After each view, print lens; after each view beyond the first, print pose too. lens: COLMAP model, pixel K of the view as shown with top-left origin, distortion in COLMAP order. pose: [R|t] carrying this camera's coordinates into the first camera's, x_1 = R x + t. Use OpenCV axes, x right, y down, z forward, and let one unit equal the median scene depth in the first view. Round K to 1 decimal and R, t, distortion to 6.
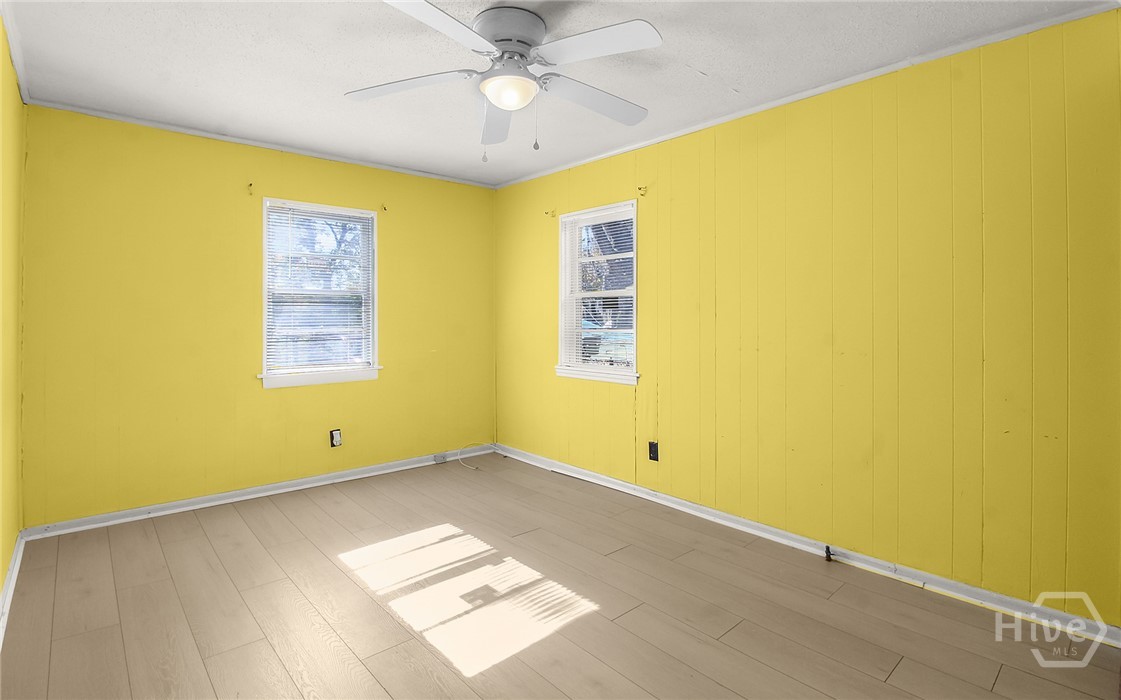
lens RADIAL K [[529.6, 0, 562.7], [0, 529.6, 312.8], [0, 0, 1]] dist [0.004040, -0.012360]
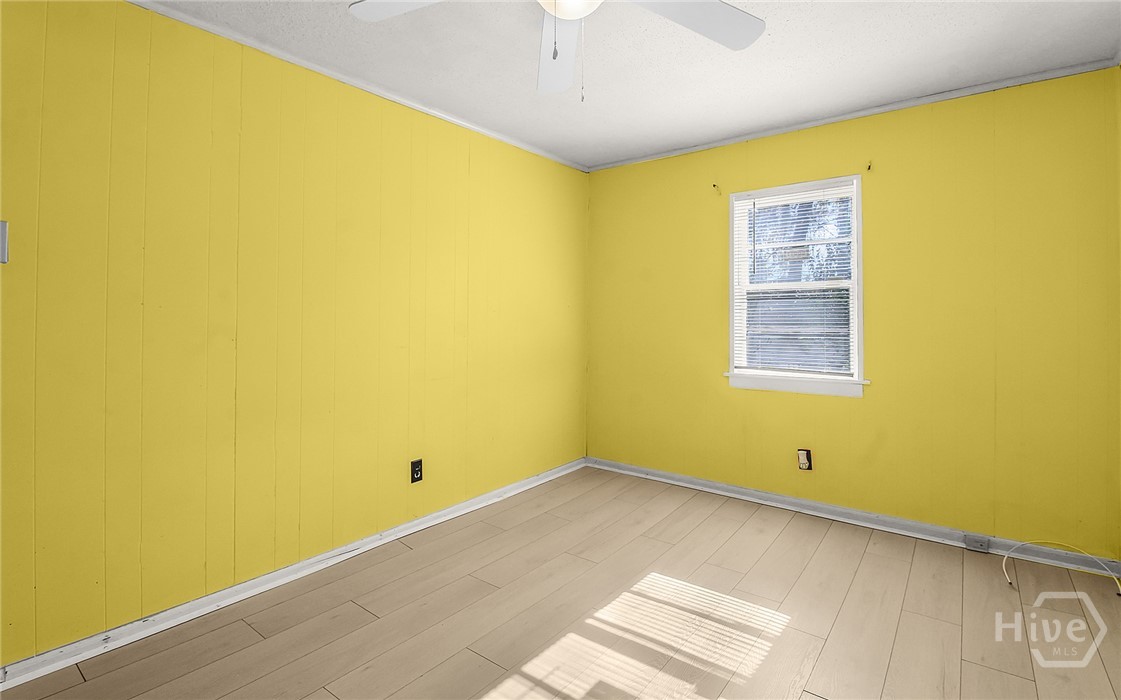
lens RADIAL K [[529.6, 0, 562.7], [0, 529.6, 312.8], [0, 0, 1]] dist [0.004040, -0.012360]
pose [[0.208325, -0.000723, -0.978059, 0.326861], [0.004628, 0.999989, 0.000246, 0.003758], [0.978049, -0.004577, 0.208327, 0.482292]]
